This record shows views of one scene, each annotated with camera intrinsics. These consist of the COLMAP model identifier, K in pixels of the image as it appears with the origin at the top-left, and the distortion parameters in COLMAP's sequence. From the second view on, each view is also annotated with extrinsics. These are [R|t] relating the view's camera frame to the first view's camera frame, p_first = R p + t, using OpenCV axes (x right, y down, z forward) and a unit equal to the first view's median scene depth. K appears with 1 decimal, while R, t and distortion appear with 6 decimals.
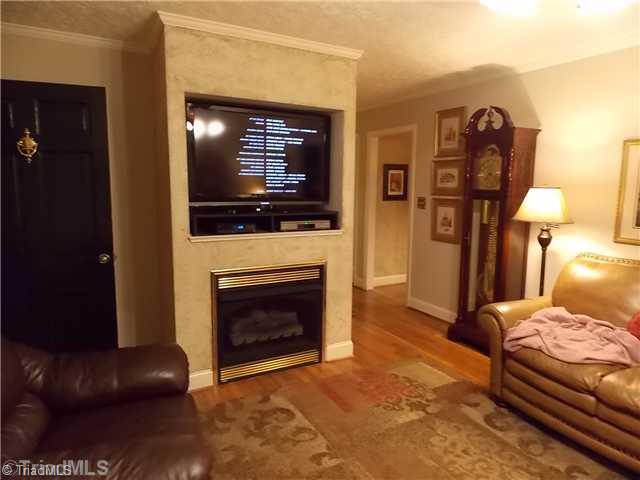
lens RADIAL K [[425.6, 0, 321.9], [0, 425.6, 237.7], [0, 0, 1]] dist [0.004338, -0.004223]
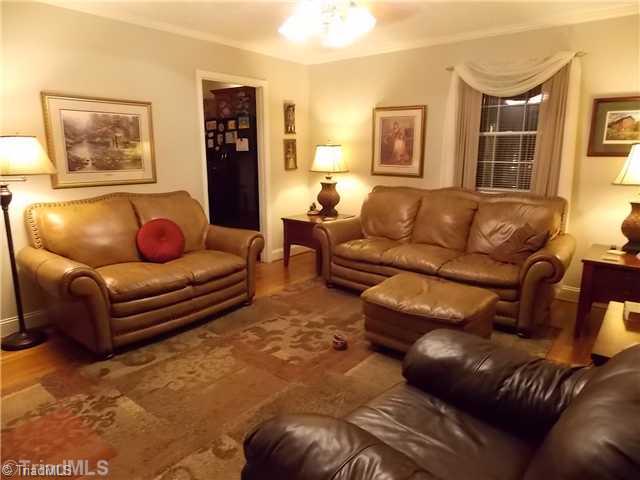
lens RADIAL K [[425.6, 0, 324.7], [0, 425.6, 240.0], [0, 0, 1]] dist [0.004338, -0.004223]
pose [[-0.385522, -0.206433, 0.899310, -0.672639], [0.116503, 0.955961, 0.269380, -0.089595], [-0.915314, 0.208624, -0.344494, 0.890321]]
